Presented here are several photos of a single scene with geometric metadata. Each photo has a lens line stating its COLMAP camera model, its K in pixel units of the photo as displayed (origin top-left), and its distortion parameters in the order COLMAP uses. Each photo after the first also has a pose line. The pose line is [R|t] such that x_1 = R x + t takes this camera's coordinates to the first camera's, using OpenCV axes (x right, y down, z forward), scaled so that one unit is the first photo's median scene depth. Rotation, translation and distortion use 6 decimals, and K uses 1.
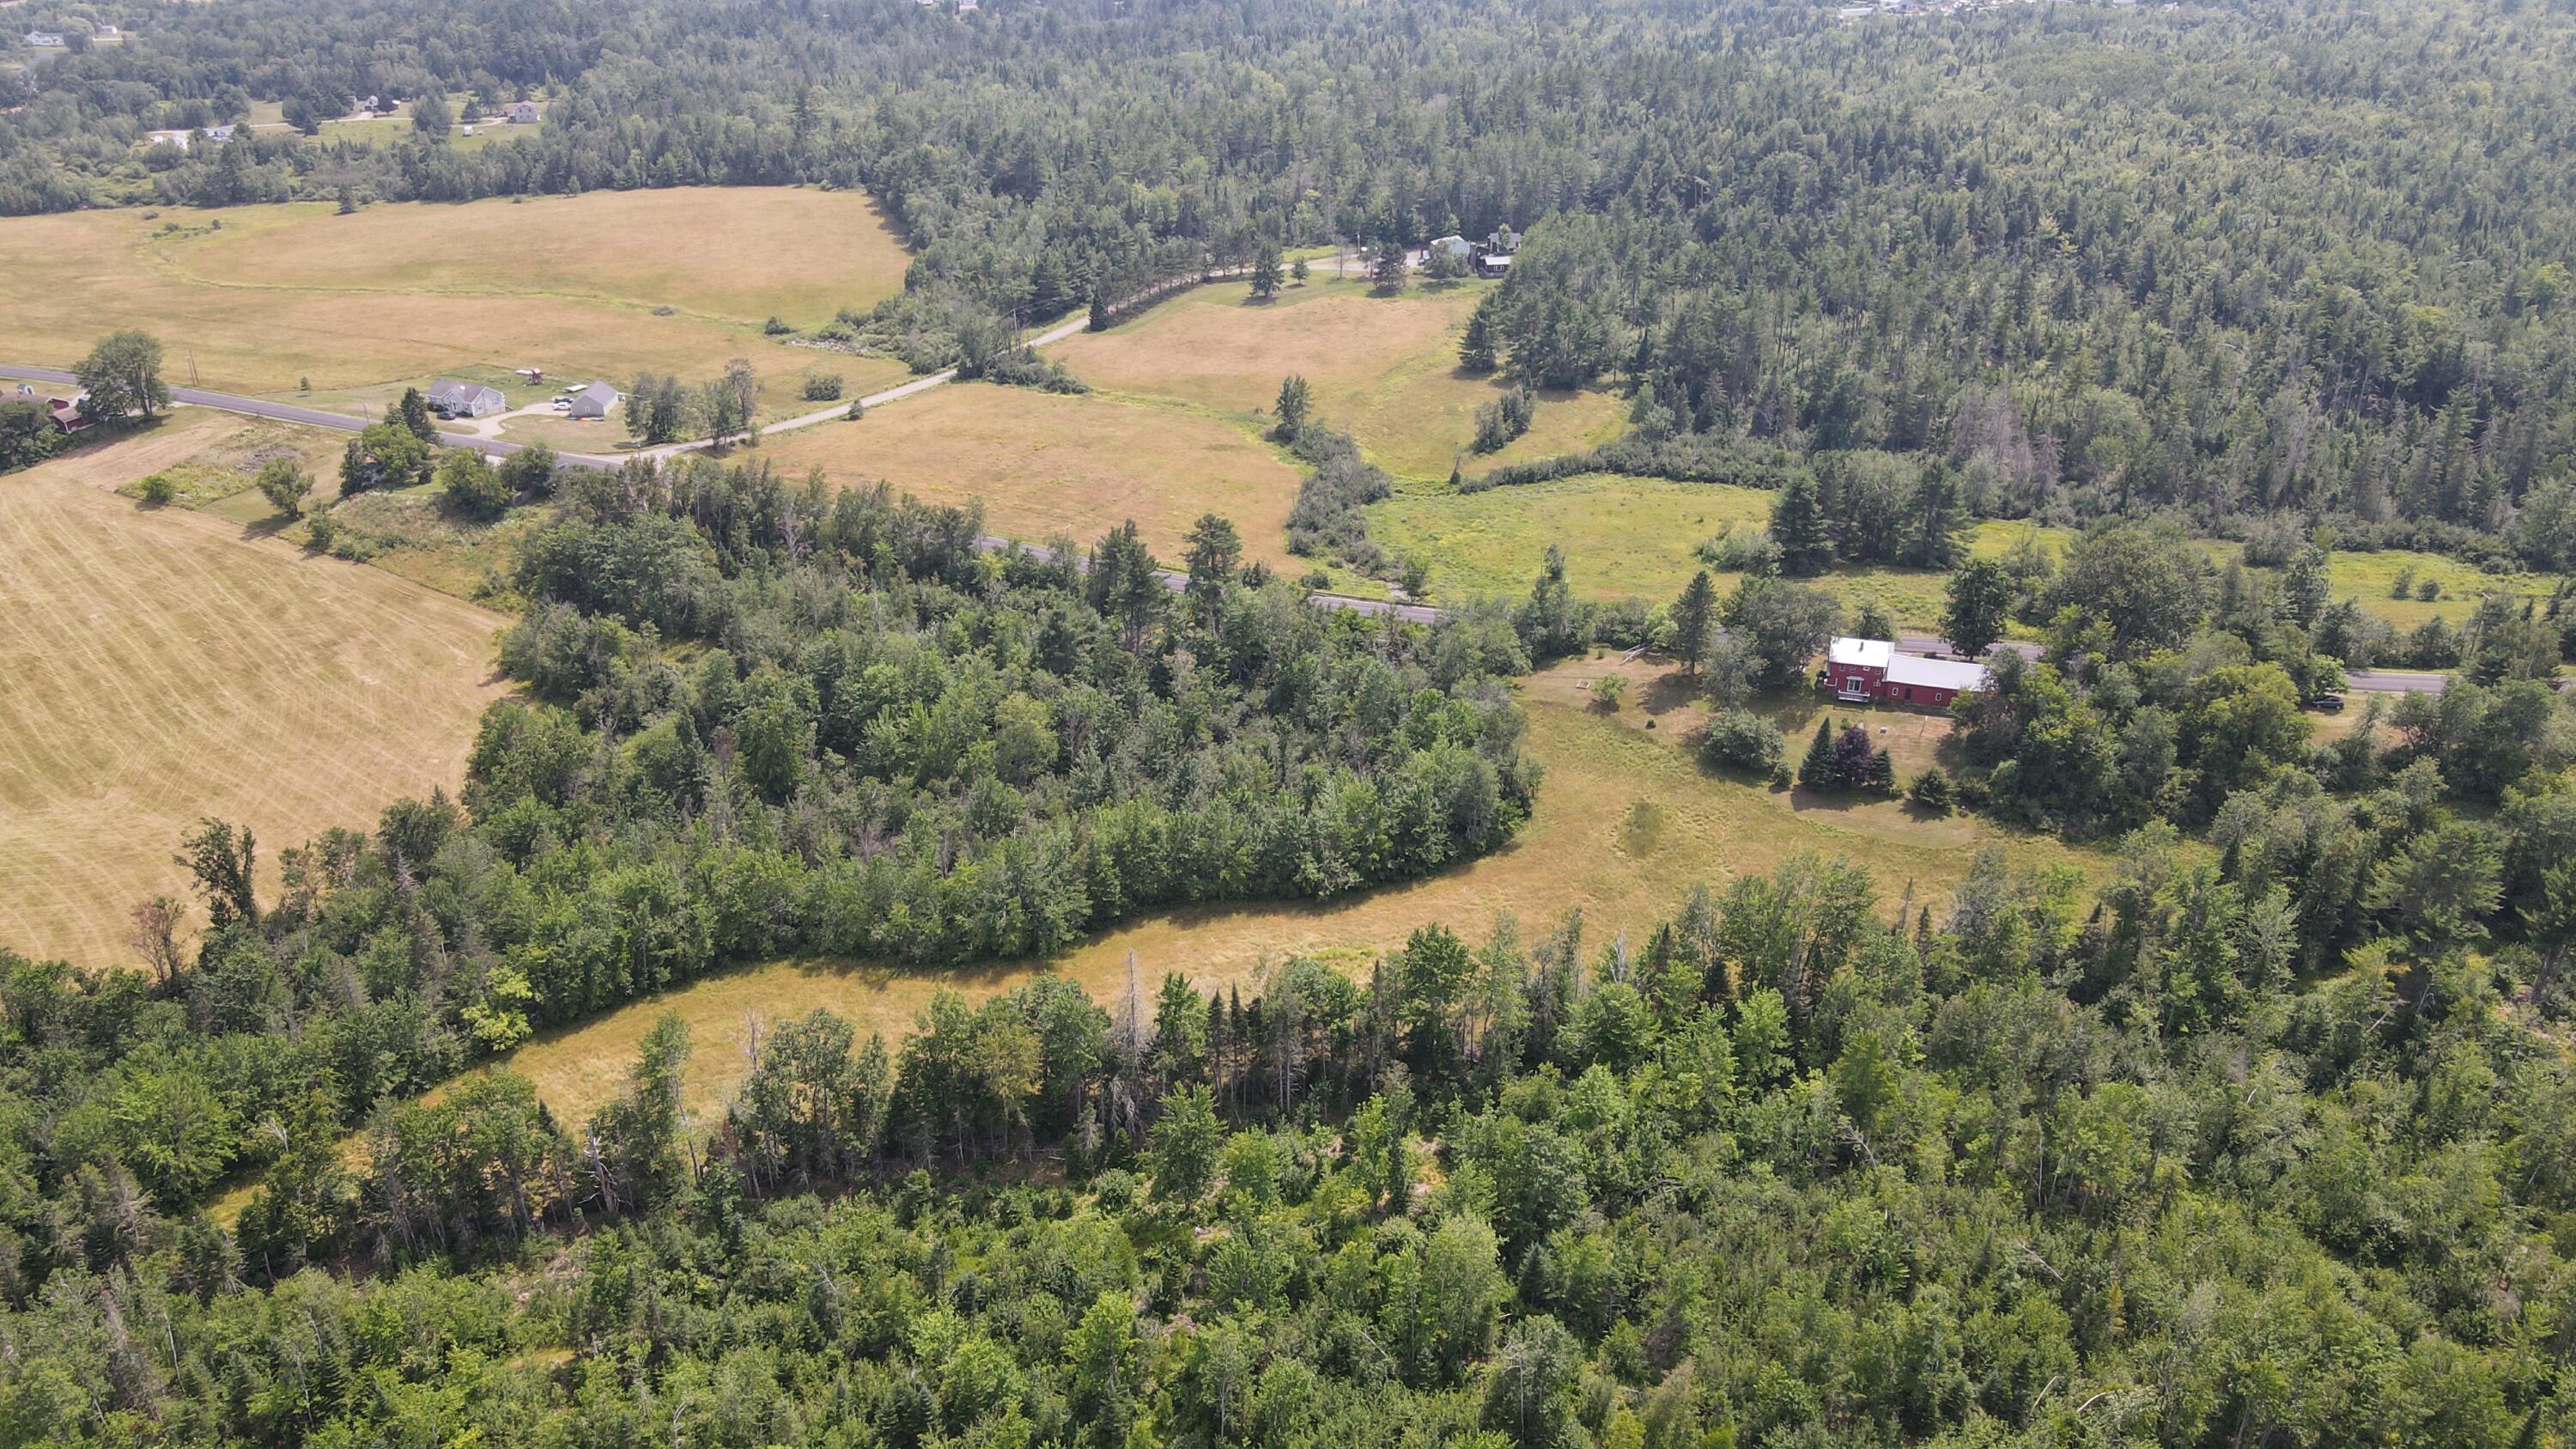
lens RADIAL K [[1972.5, 0, 1288.0], [0, 1972.5, 724.5], [0, 0, 1]] dist [-0.001497, 0.027163]
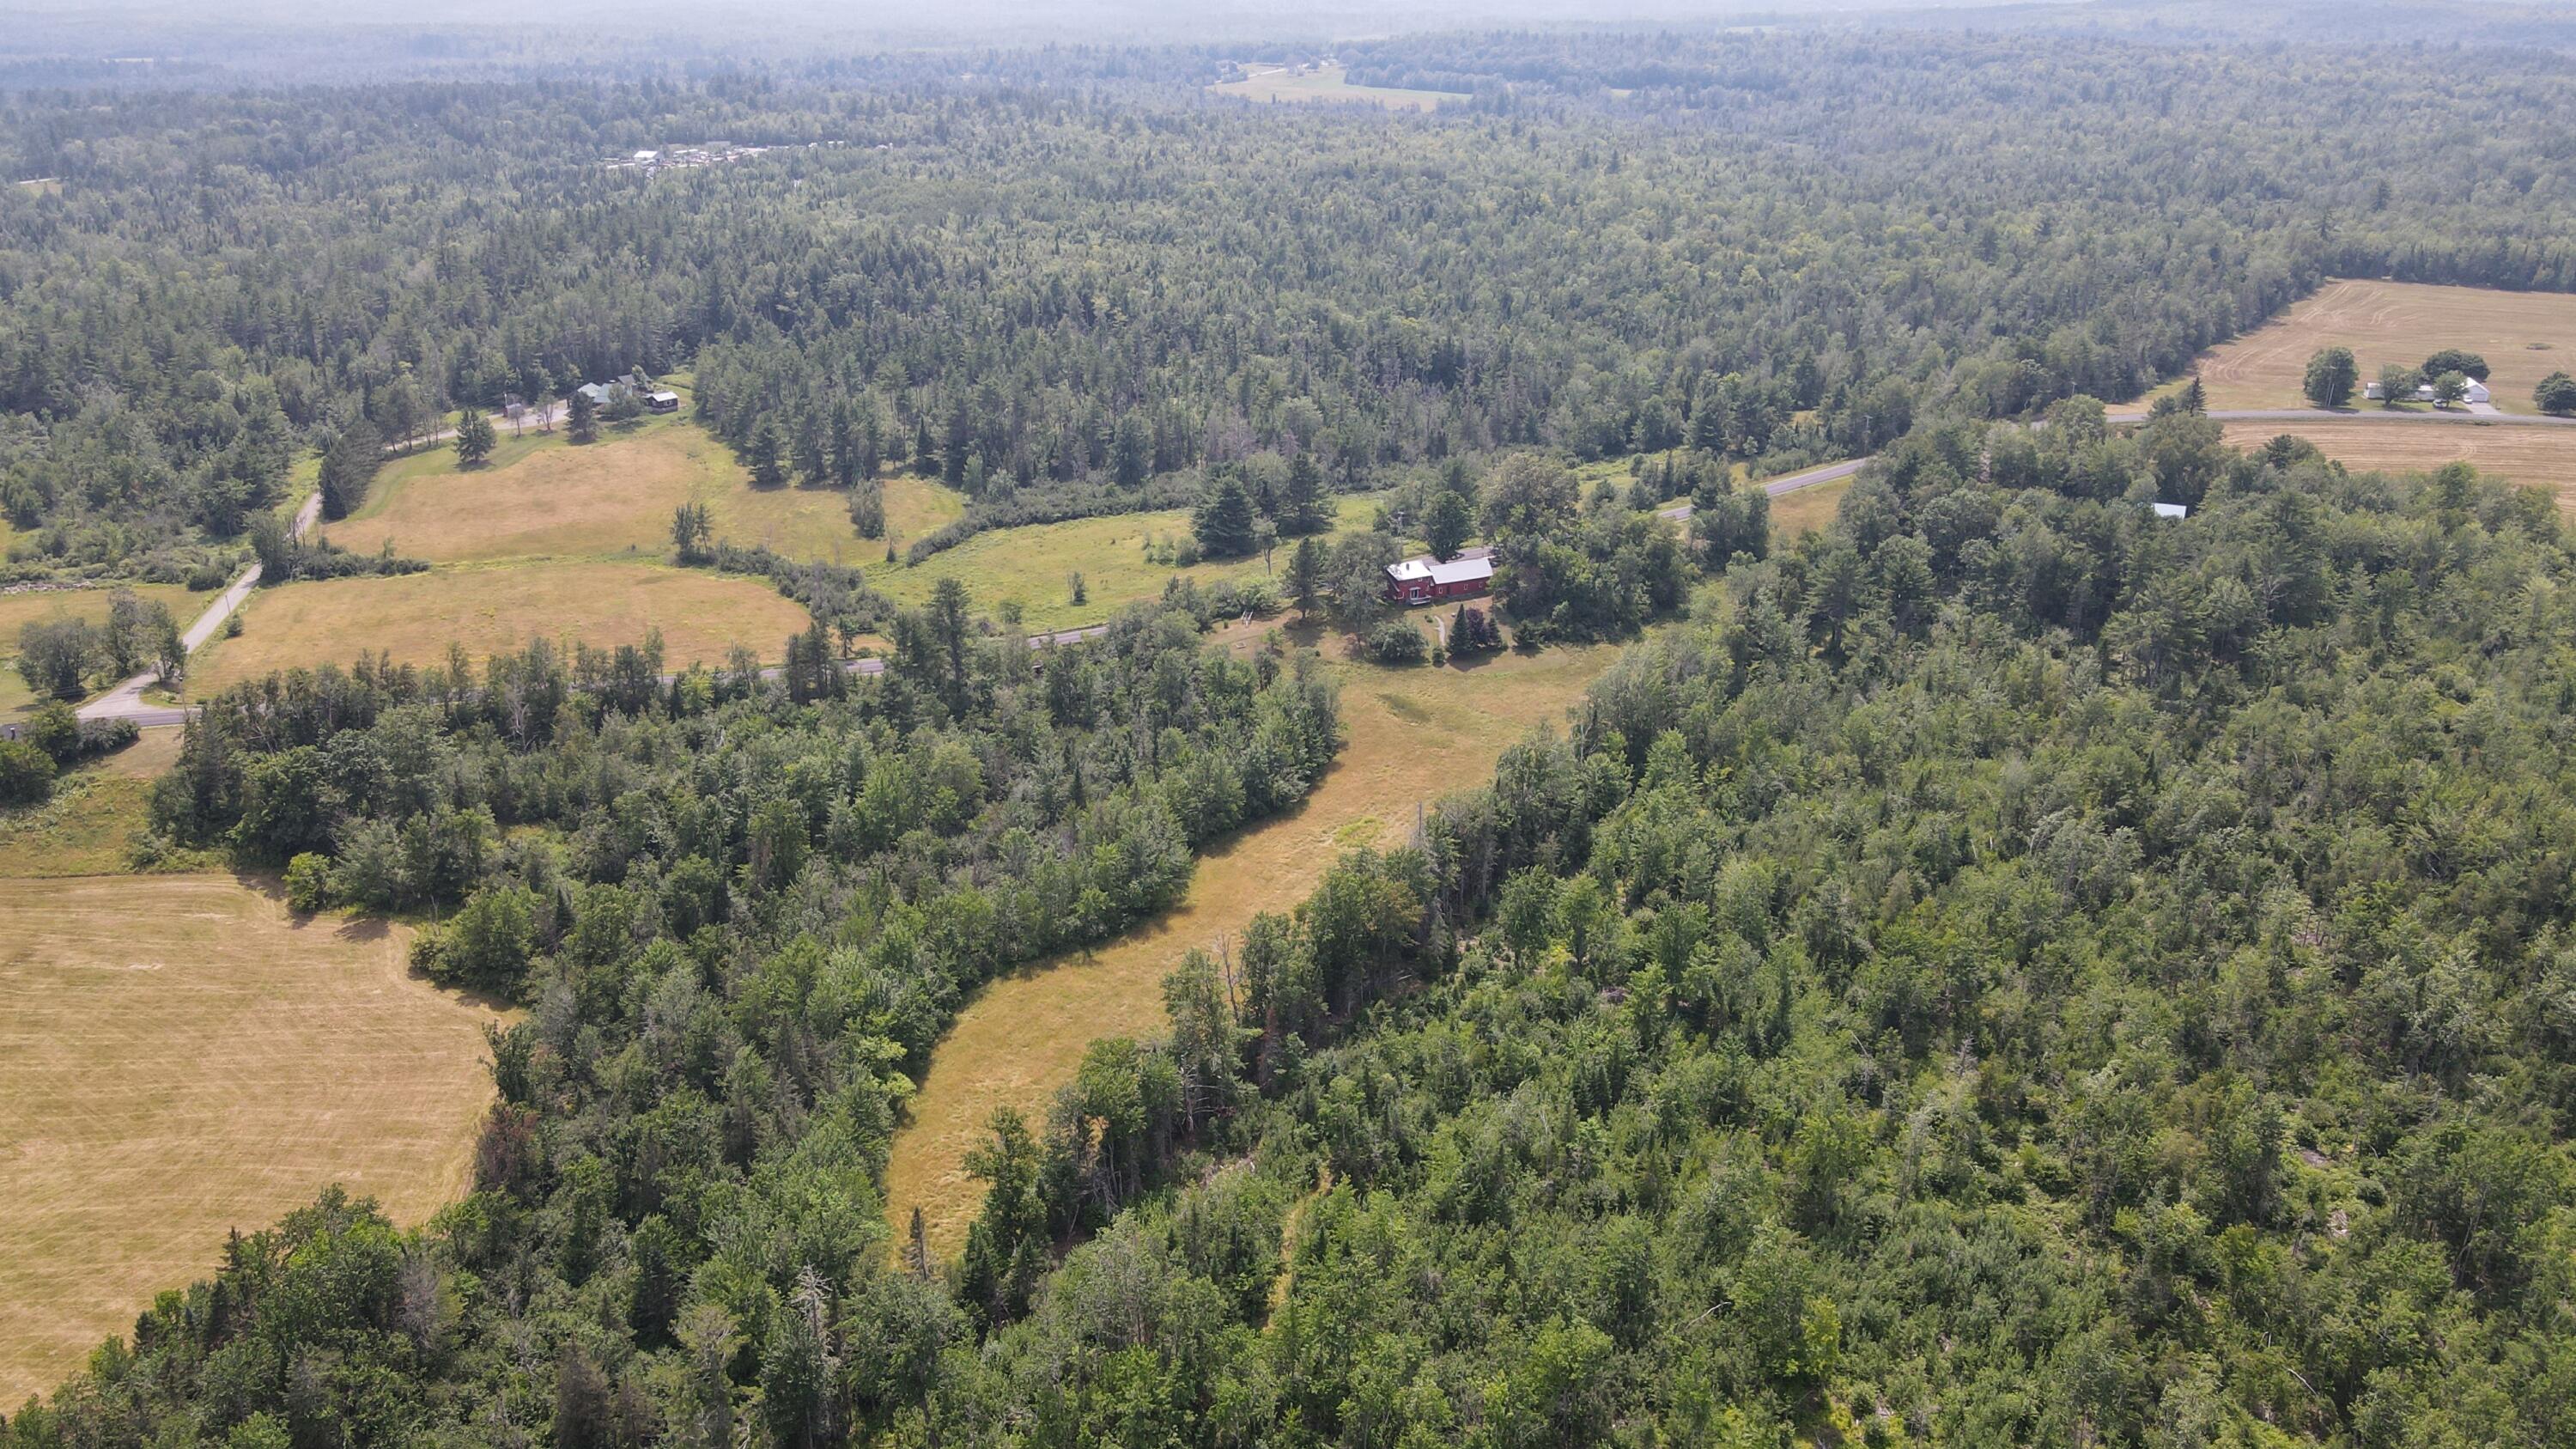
lens RADIAL K [[1972.5, 0, 1288.0], [0, 1972.5, 724.5], [0, 0, 1]] dist [-0.001497, 0.027163]
pose [[0.716596, -0.245384, 0.652899, -0.604188], [0.295772, 0.954647, 0.034165, -0.004882], [-0.631672, 0.168627, 0.756674, 0.019335]]
